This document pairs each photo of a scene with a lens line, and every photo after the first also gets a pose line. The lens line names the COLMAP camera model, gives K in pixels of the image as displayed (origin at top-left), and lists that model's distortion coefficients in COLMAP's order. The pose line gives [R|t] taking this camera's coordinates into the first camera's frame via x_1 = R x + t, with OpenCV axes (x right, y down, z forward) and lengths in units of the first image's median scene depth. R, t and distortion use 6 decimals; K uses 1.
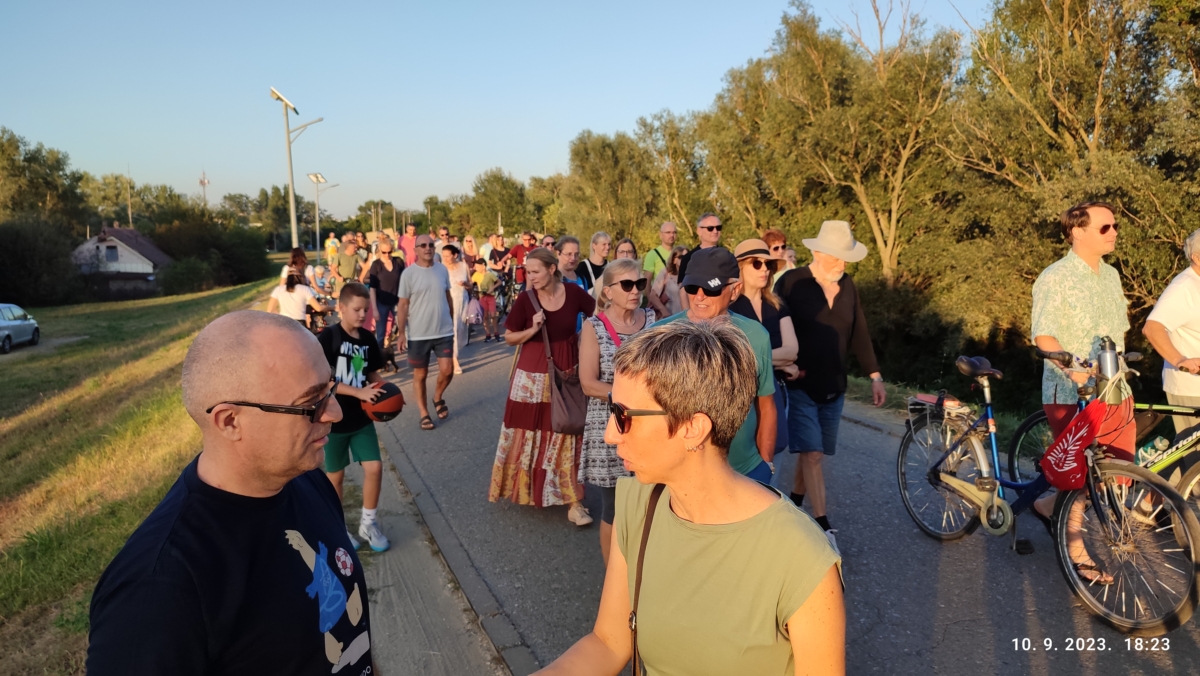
lens RADIAL K [[878.2, 0, 599.1], [0, 878.2, 344.5], [0, 0, 1]] dist [0.022834, -0.010894]
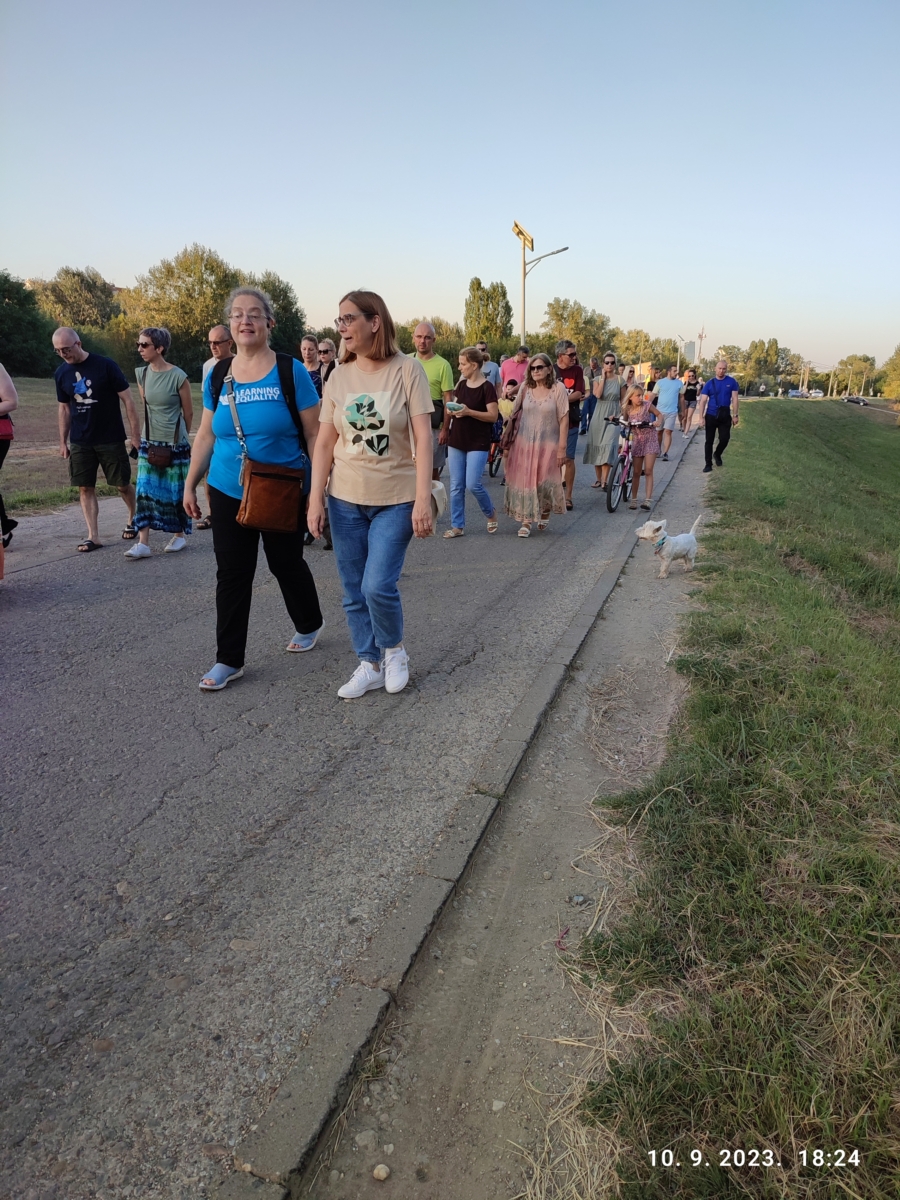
lens RADIAL K [[876.4, 0, 453.2], [0, 876.4, 597.9], [0, 0, 1]] dist [0.009787, 0.012986]
pose [[0.769841, 0.201011, -0.605755, 0.167550], [-0.131609, 0.978708, 0.157511, 0.040591], [0.624519, -0.041535, 0.779905, -0.305625]]
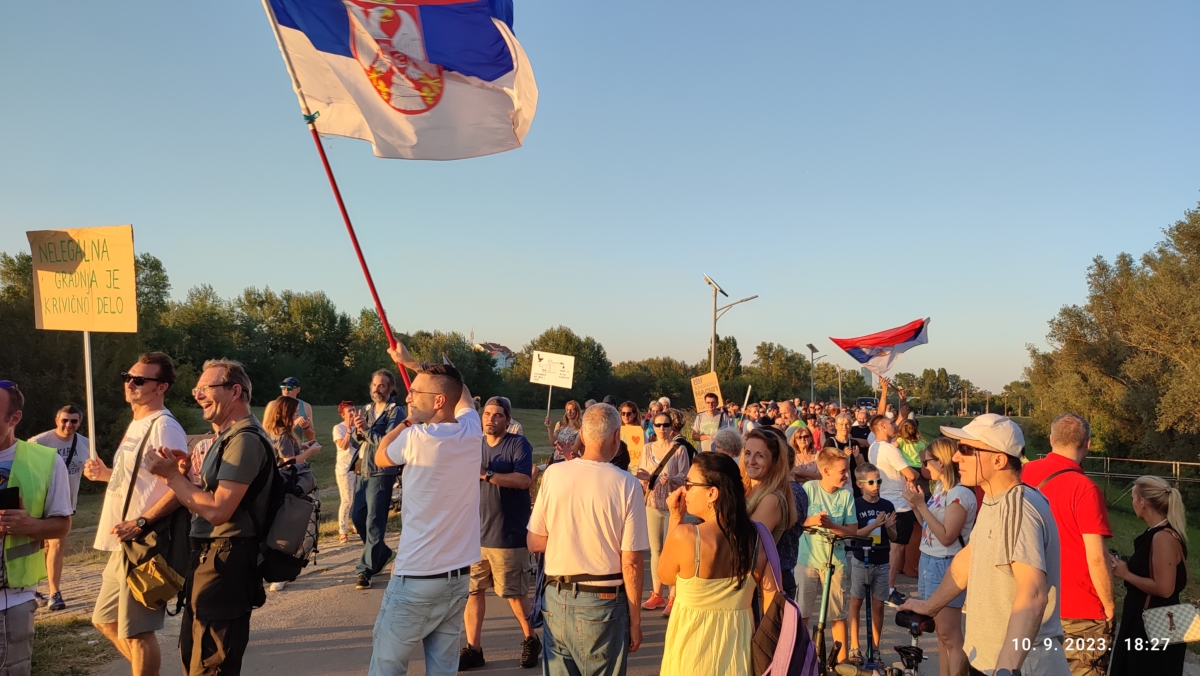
lens RADIAL K [[878.2, 0, 597.4], [0, 878.2, 317.4], [0, 0, 1]] dist [0.022834, -0.010894]
pose [[0.742452, -0.025473, -0.669415, 0.314538], [-0.124370, 0.976663, -0.175103, 0.082394], [0.658253, 0.213260, 0.721957, -0.646412]]
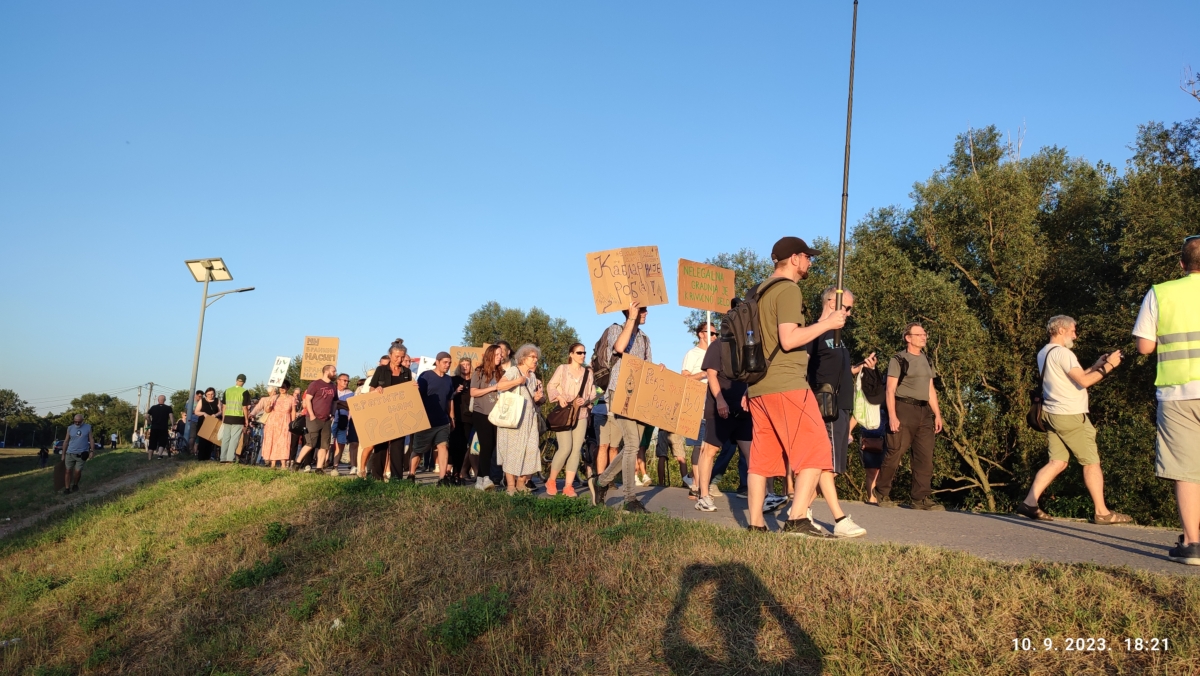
lens RADIAL K [[878.2, 0, 600.8], [0, 878.2, 338.0], [0, 0, 1]] dist [0.022834, -0.010894]
pose [[0.956870, 0.089402, 0.276417, -0.078371], [-0.015658, 0.965960, -0.258219, -0.009813], [-0.290093, 0.242754, 0.925698, 0.156894]]
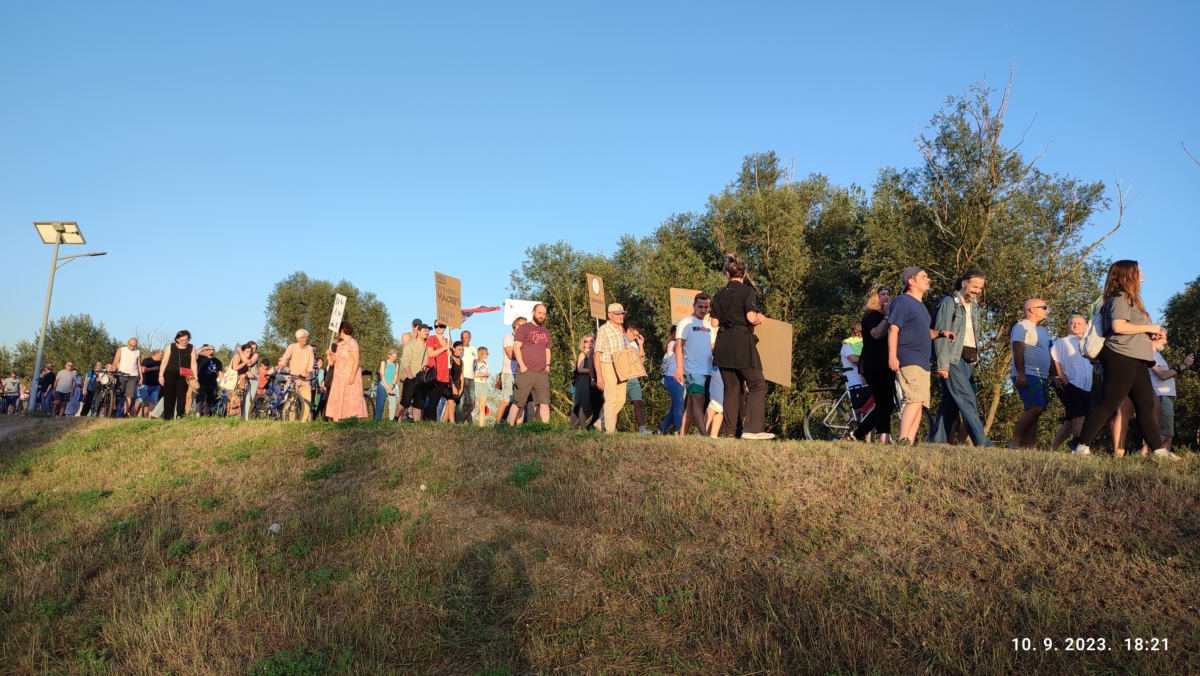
lens RADIAL K [[878.2, 0, 603.0], [0, 878.2, 342.7], [0, 0, 1]] dist [0.022834, -0.010894]
pose [[0.858326, 0.115251, 0.499993, -0.096228], [0.003676, 0.973041, -0.230603, -0.004080], [-0.513091, 0.199770, 0.834763, 0.138602]]
